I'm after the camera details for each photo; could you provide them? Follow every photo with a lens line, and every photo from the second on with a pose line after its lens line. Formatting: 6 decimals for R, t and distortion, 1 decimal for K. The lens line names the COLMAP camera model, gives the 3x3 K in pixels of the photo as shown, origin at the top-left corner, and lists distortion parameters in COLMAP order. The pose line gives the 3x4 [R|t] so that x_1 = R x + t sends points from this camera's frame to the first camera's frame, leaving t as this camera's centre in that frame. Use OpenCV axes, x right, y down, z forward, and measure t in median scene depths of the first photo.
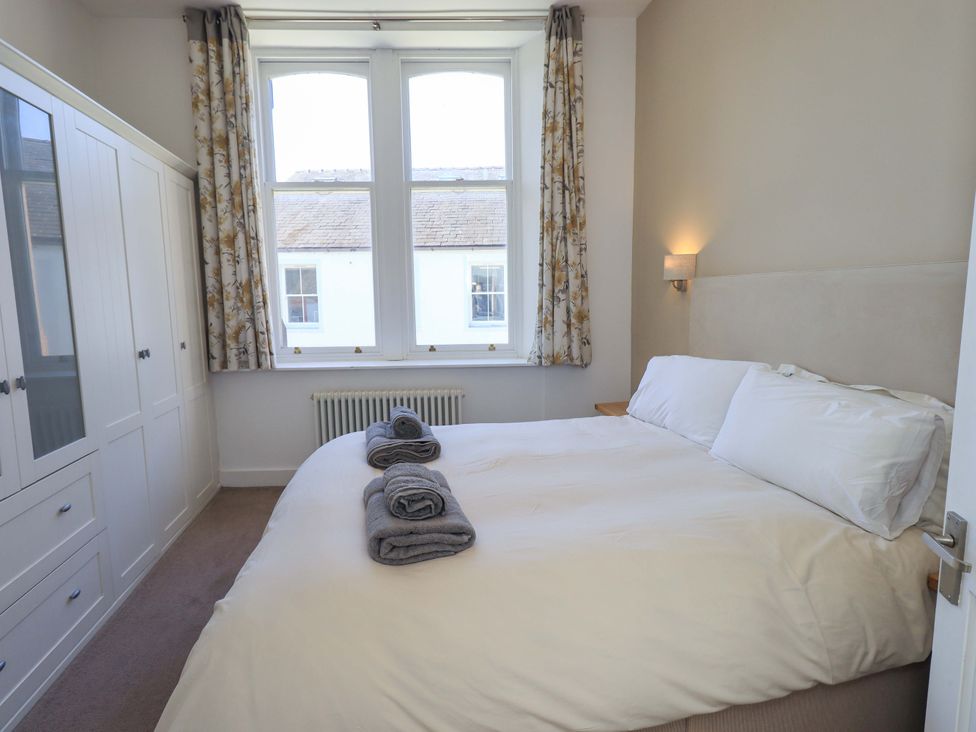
lens RADIAL K [[507.3, 0, 492.2], [0, 507.3, 353.5], [0, 0, 1]] dist [0.000677, 0.001105]
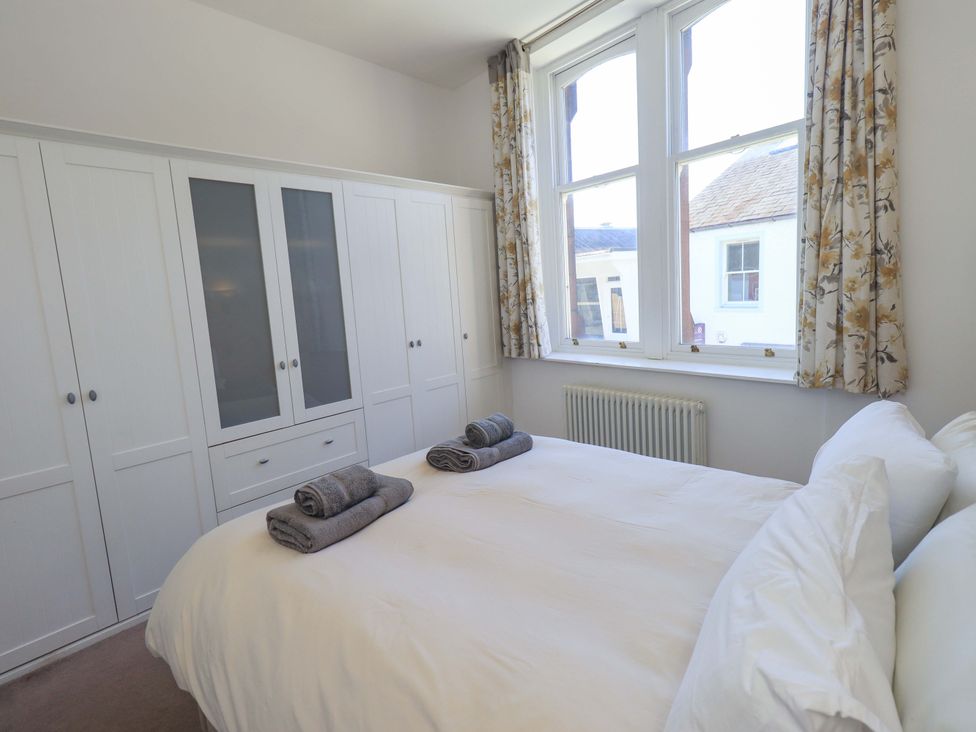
lens RADIAL K [[507.3, 0, 492.2], [0, 507.3, 353.5], [0, 0, 1]] dist [0.000677, 0.001105]
pose [[0.601804, 0.075967, -0.795023, 0.406410], [-0.033637, 0.996993, 0.069804, -0.057295], [0.797935, -0.015266, 0.602550, 0.251127]]
